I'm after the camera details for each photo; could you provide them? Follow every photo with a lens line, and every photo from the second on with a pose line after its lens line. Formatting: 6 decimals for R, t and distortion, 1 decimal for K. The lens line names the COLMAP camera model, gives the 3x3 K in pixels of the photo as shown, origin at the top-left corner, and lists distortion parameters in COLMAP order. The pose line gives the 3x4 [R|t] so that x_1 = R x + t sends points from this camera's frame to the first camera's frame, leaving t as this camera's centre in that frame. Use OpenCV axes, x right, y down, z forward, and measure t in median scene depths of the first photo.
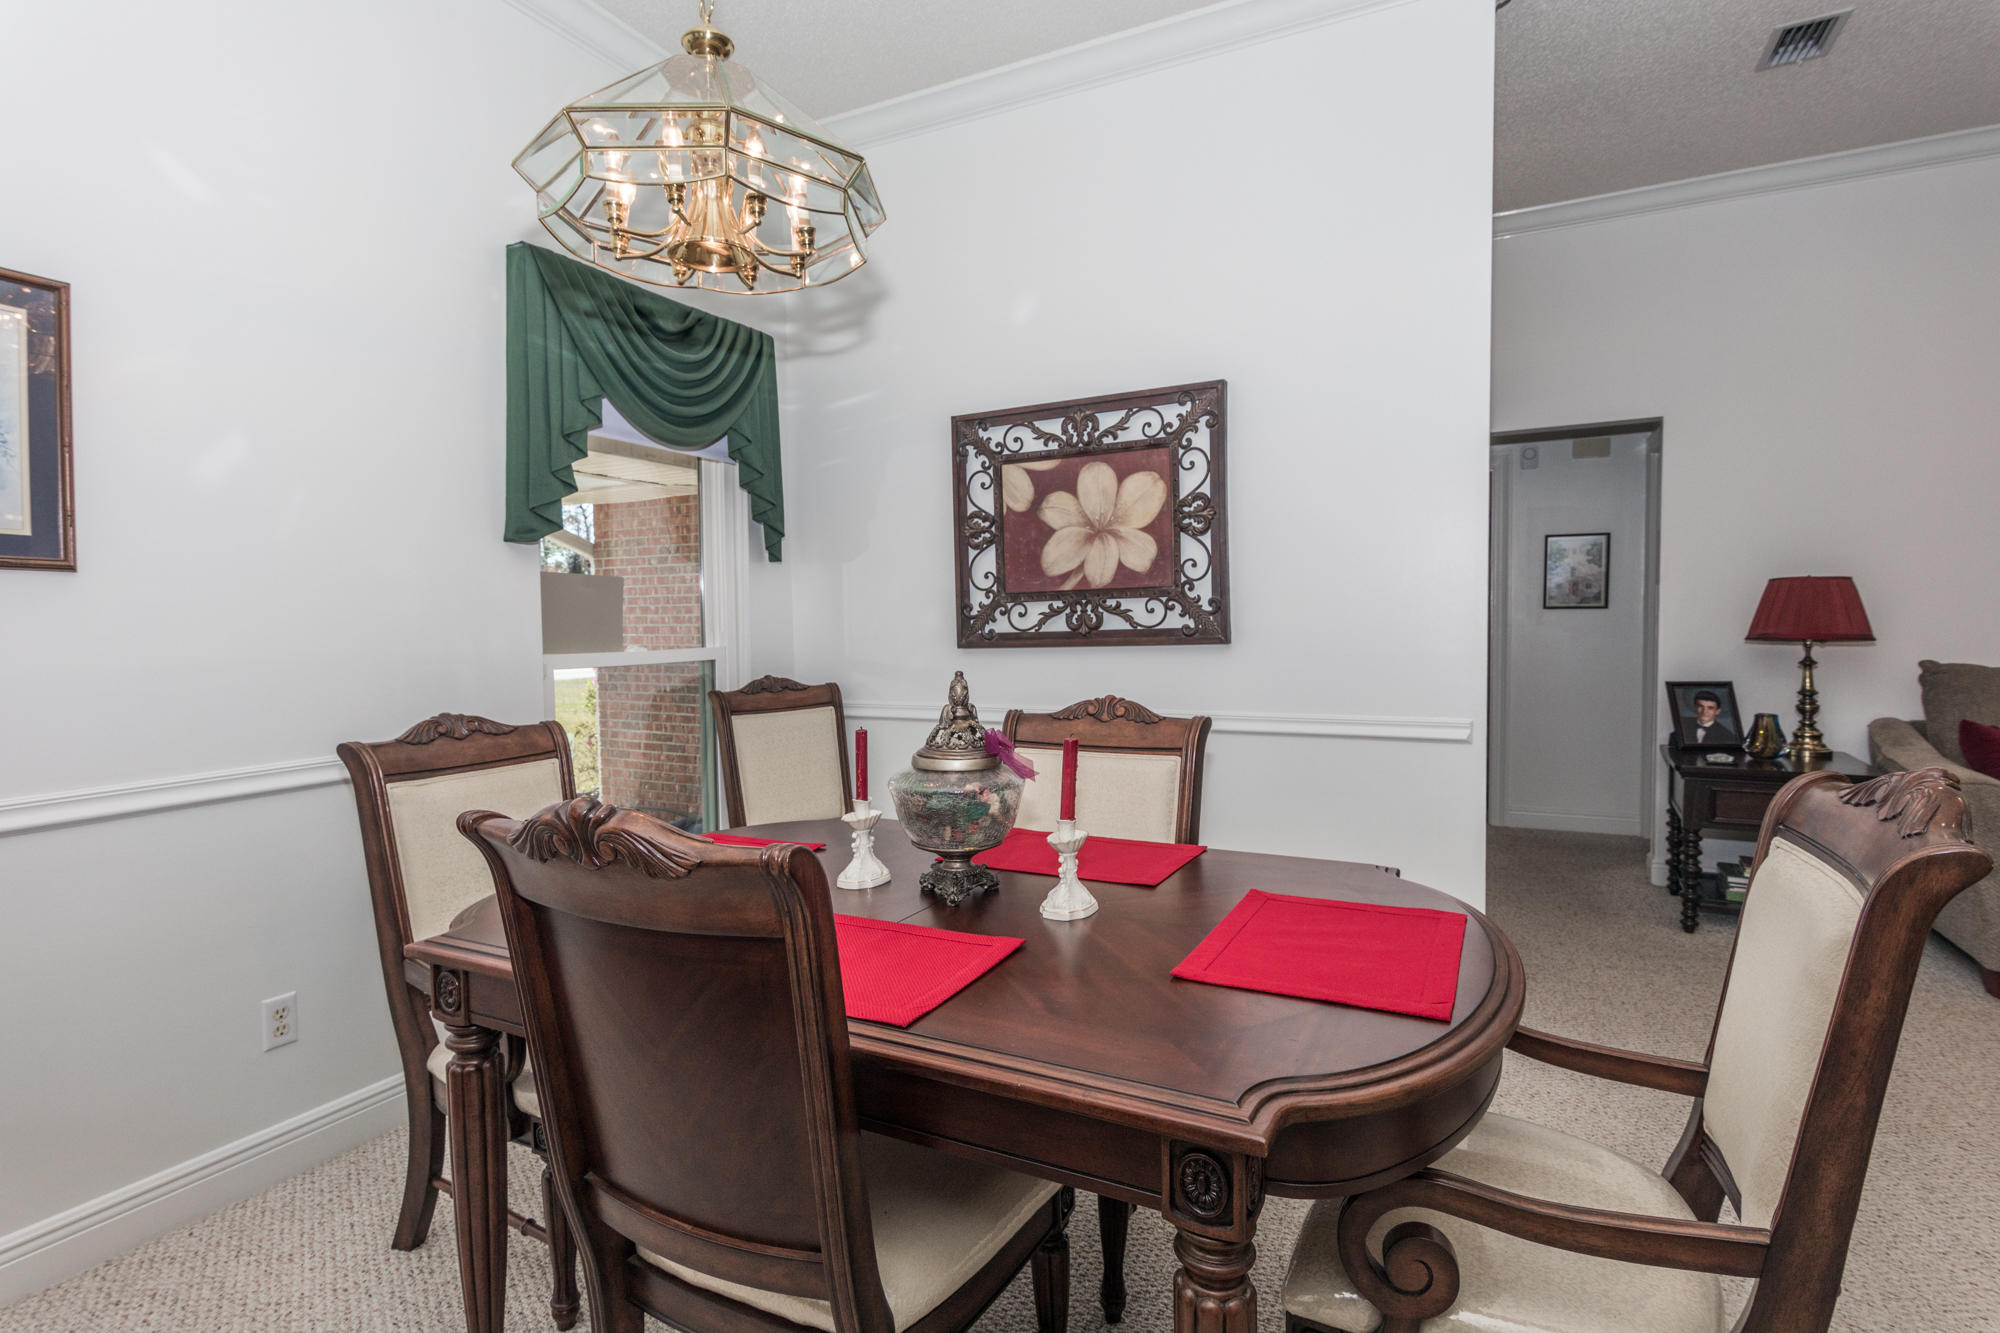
lens RADIAL K [[1001.3, 0, 1000.4], [0, 1001.3, 668.0], [0, 0, 1]] dist [0.006477, 0.000818]
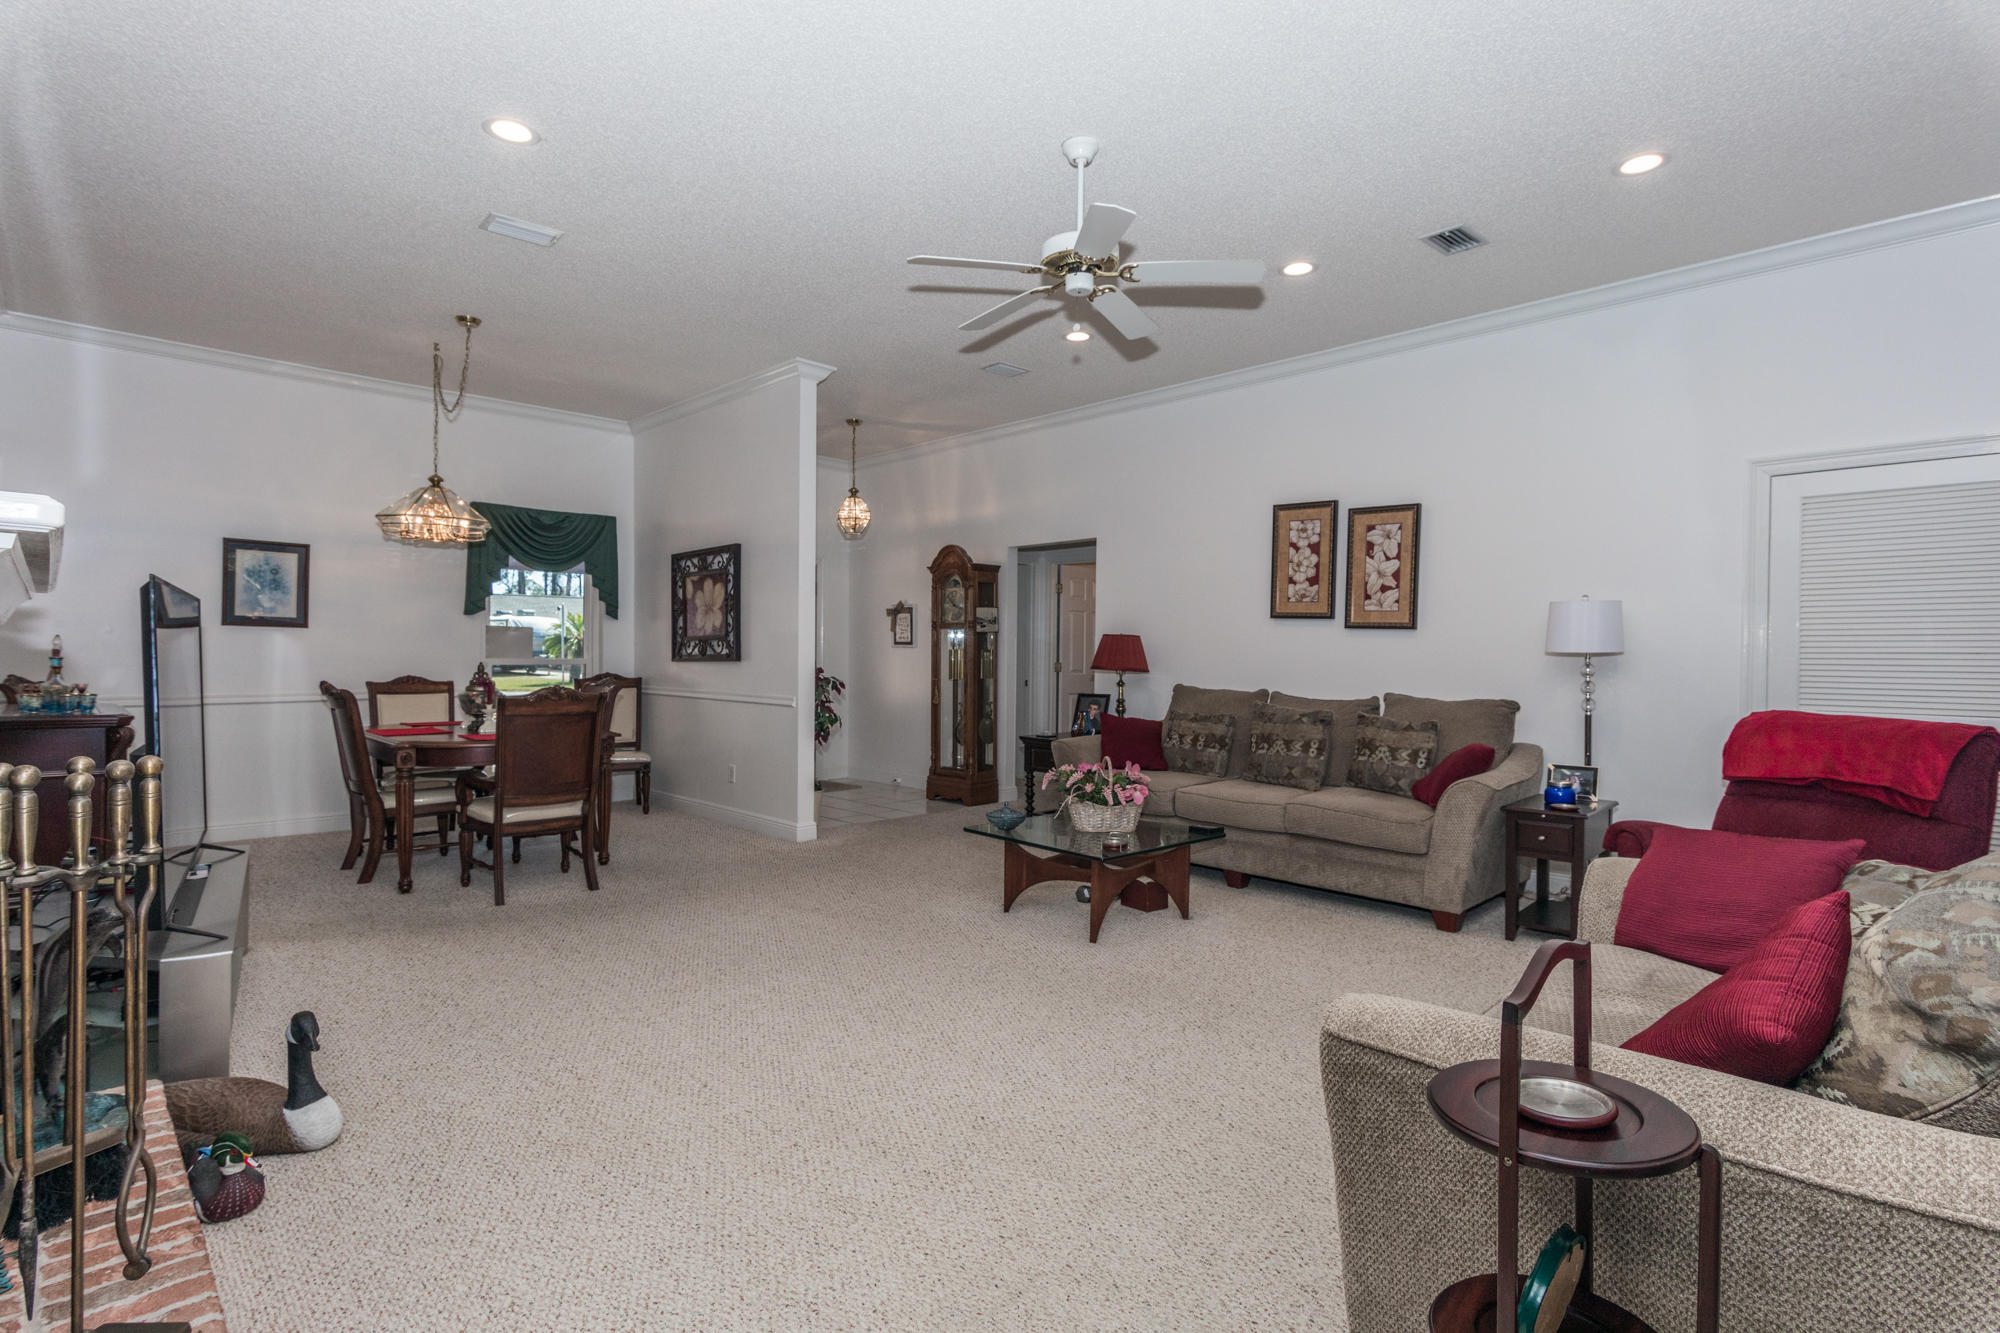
lens RADIAL K [[961.0, 0, 993.5], [0, 961.0, 662.2], [0, 0, 1]] dist [0.002048, 0.000396]
pose [[0.949875, 0.025505, -0.311588, 1.372220], [-0.036774, 0.998863, -0.030345, 0.020719], [0.310460, 0.040282, 0.949733, -0.812572]]
